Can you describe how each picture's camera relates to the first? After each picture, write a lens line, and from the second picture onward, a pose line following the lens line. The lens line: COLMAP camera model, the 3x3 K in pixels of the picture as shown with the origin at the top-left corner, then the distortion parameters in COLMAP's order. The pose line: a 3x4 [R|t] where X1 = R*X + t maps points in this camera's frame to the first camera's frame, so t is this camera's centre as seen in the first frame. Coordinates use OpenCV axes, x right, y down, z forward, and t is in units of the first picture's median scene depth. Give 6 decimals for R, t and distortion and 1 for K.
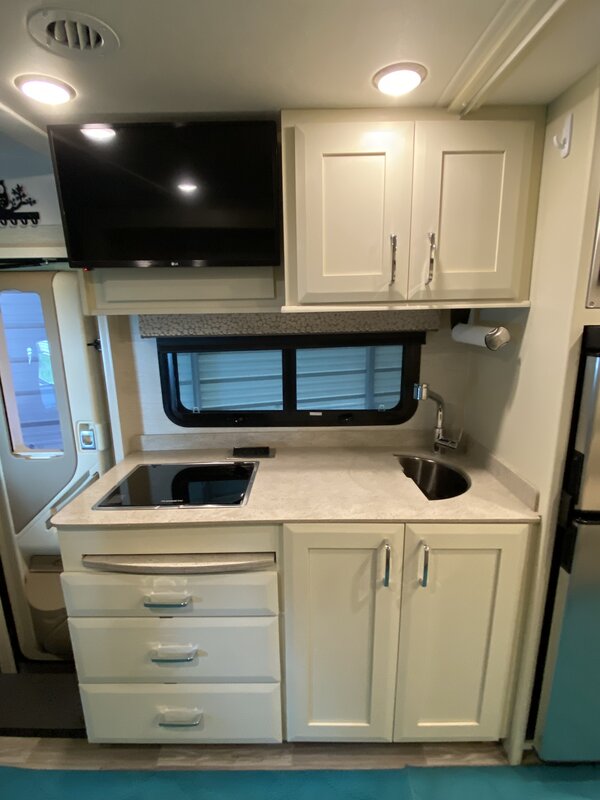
lens RADIAL K [[396.0, 0, 300.6], [0, 396.0, 399.8], [0, 0, 1]] dist [0.015897, -0.020700]
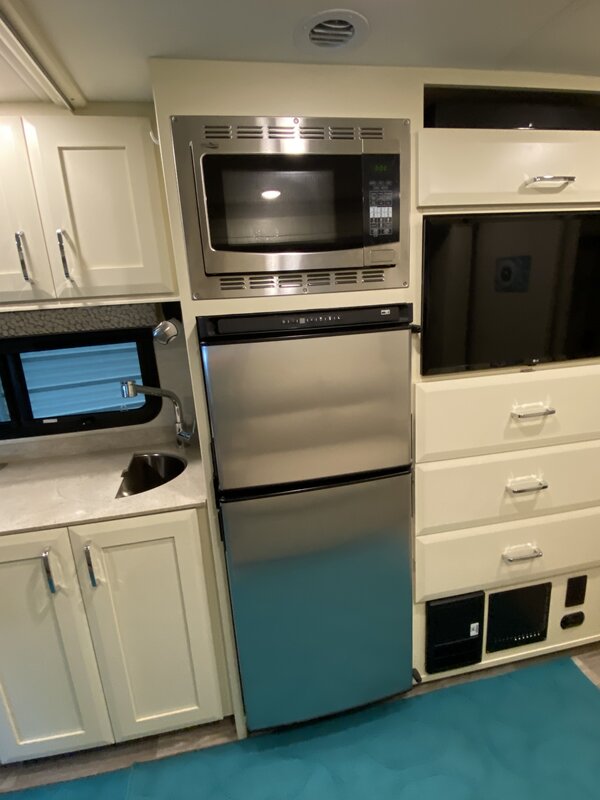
lens RADIAL K [[396.0, 0, 303.3], [0, 396.0, 399.2], [0, 0, 1]] dist [0.015897, -0.020700]
pose [[0.976548, -0.090875, 0.195181, 0.588266], [0.089450, 0.995861, 0.016119, 0.030321], [-0.195838, 0.001718, 0.980635, -0.066631]]
